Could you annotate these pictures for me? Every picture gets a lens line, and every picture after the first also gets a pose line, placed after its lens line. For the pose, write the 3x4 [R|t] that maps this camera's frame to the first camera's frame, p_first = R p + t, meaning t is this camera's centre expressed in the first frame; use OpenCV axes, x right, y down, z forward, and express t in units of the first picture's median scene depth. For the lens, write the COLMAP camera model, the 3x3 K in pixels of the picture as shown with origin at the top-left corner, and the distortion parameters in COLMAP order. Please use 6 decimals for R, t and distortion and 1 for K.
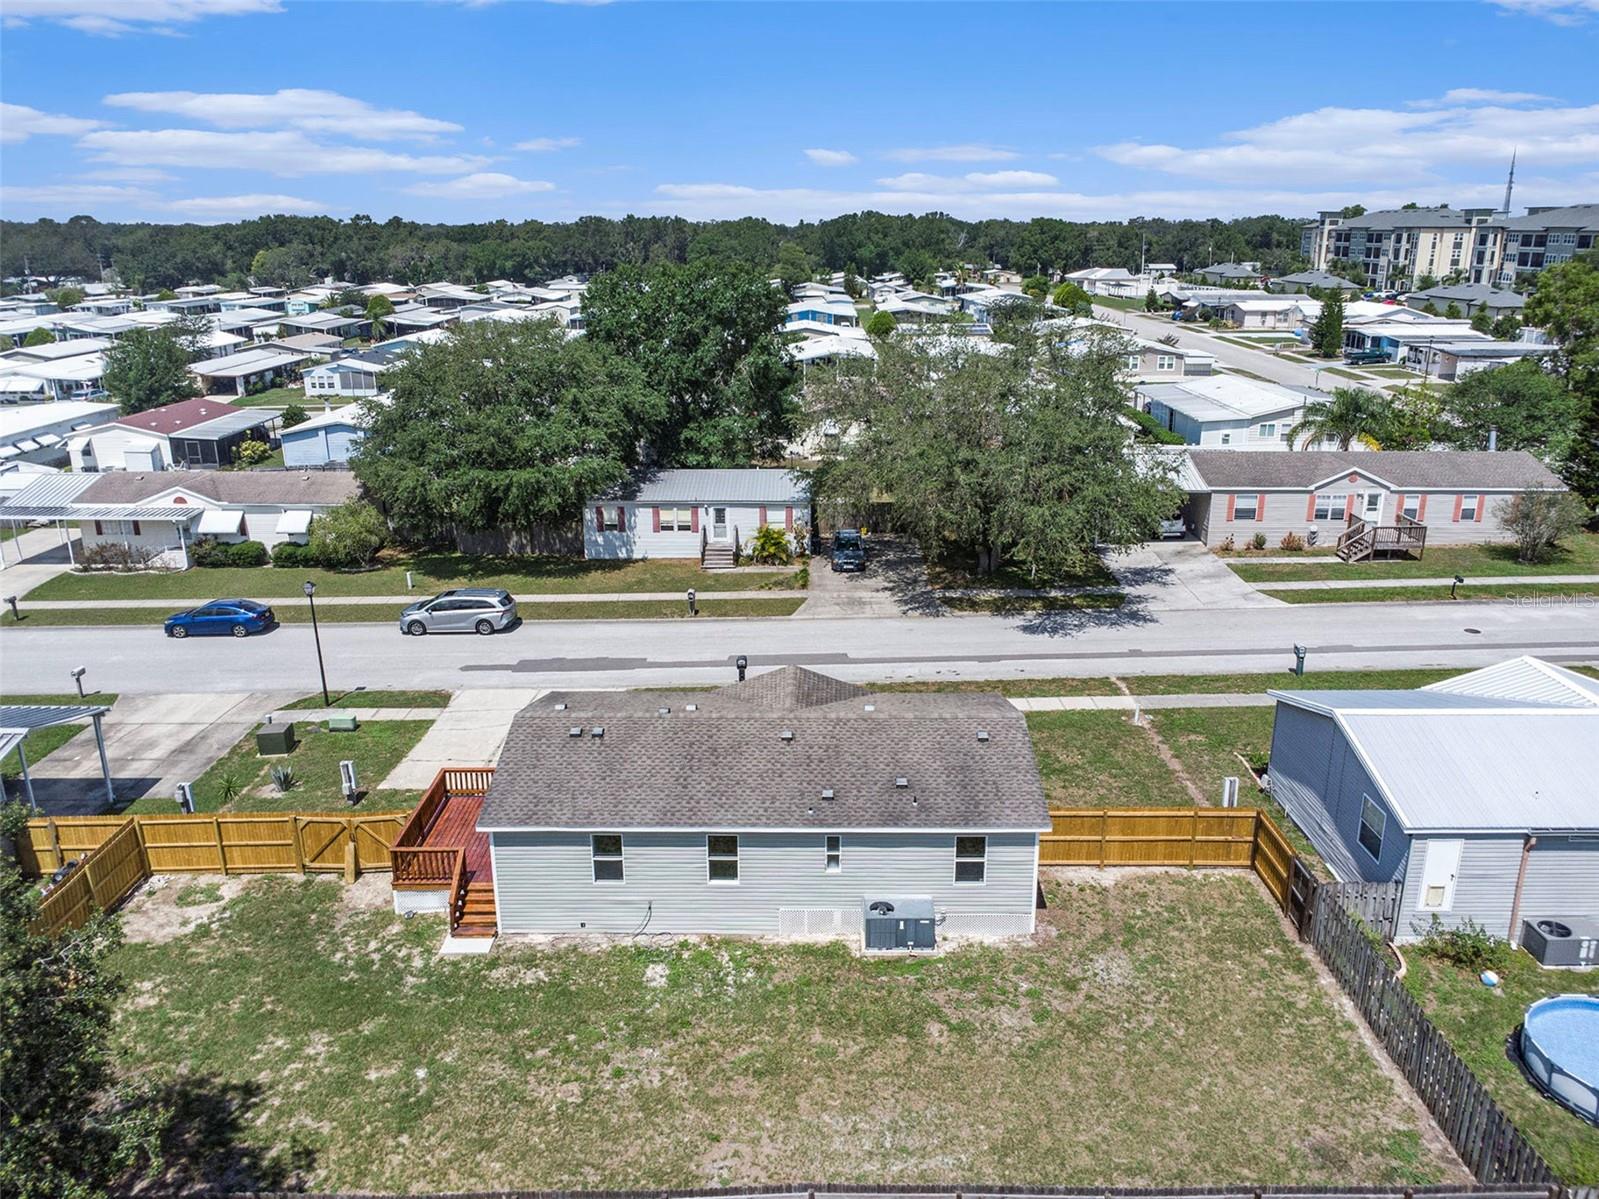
lens RADIAL K [[1194.8, 0, 797.4], [0, 1194.8, 552.5], [0, 0, 1]] dist [0.012645, 0.000894]
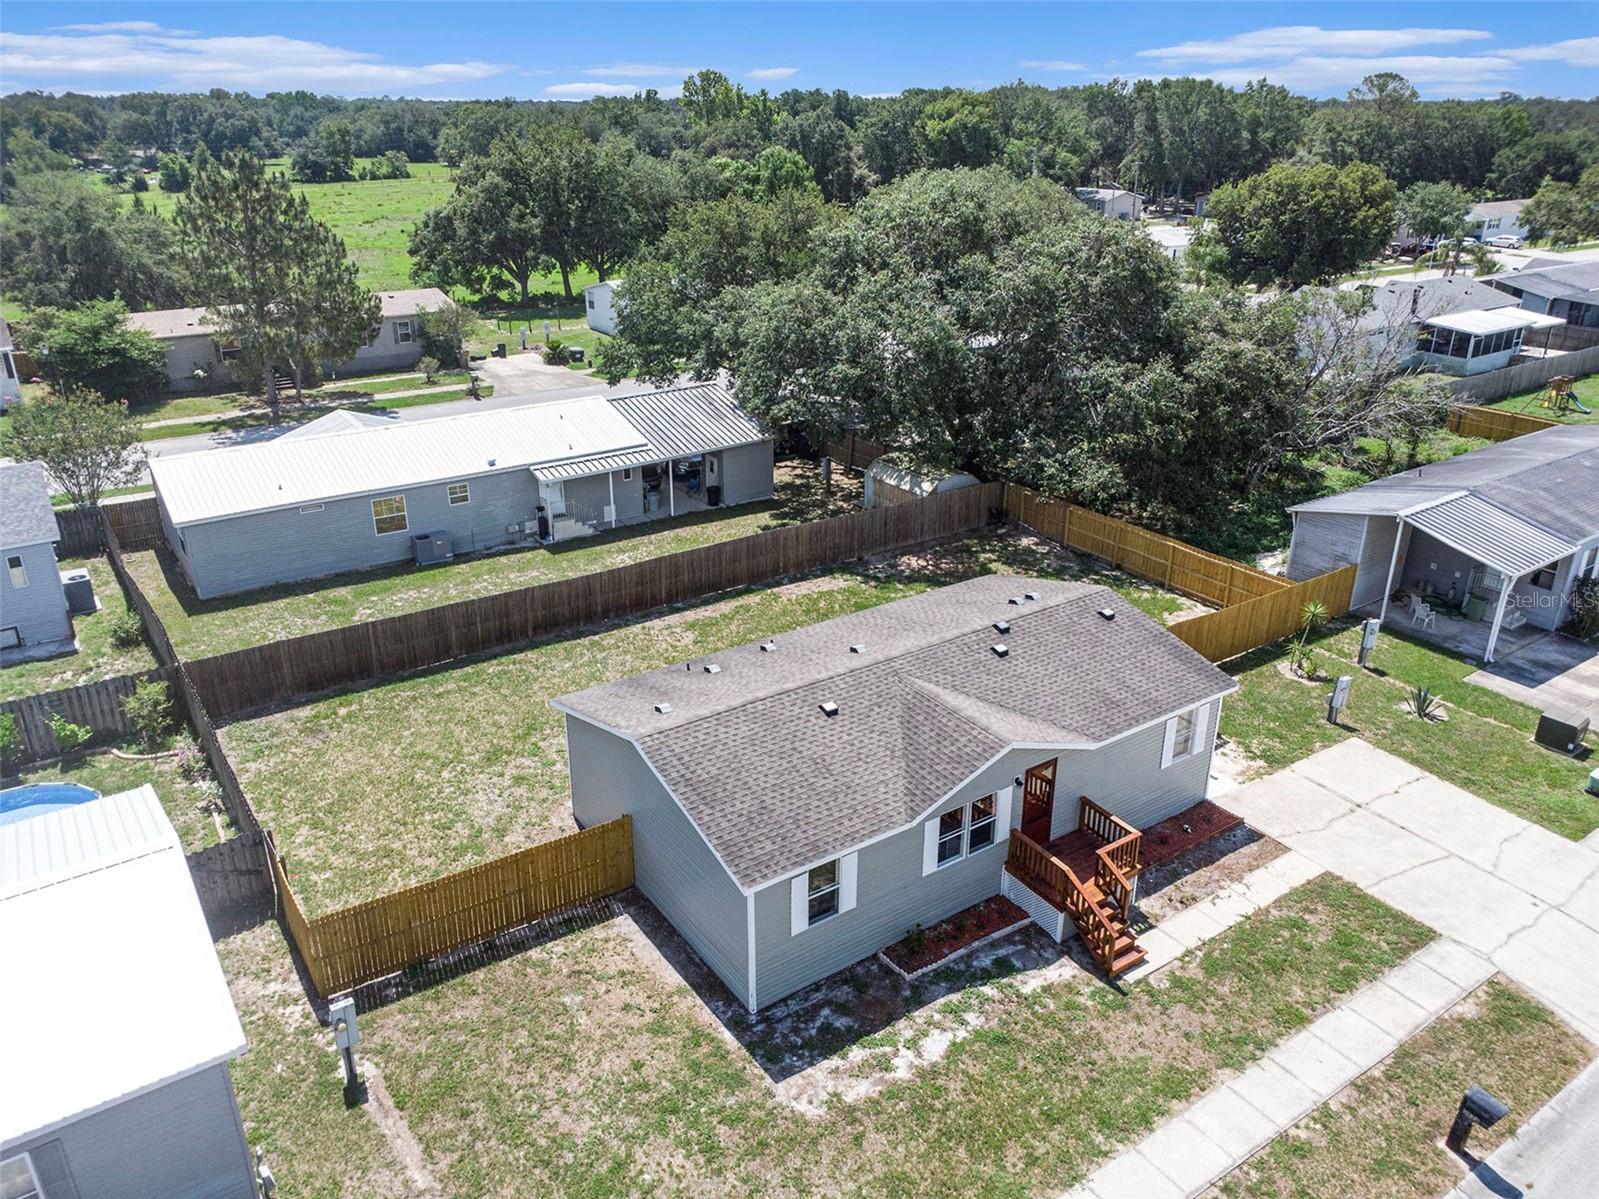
lens RADIAL K [[1174.5, 0, 795.9], [0, 1174.5, 578.8], [0, 0, 1]] dist [0.014604, -0.009640]
pose [[-0.817553, 0.221743, -0.531448, 0.271411], [-0.147621, 0.811345, 0.565621, -0.212376], [0.556611, 0.540877, -0.630584, 0.834340]]
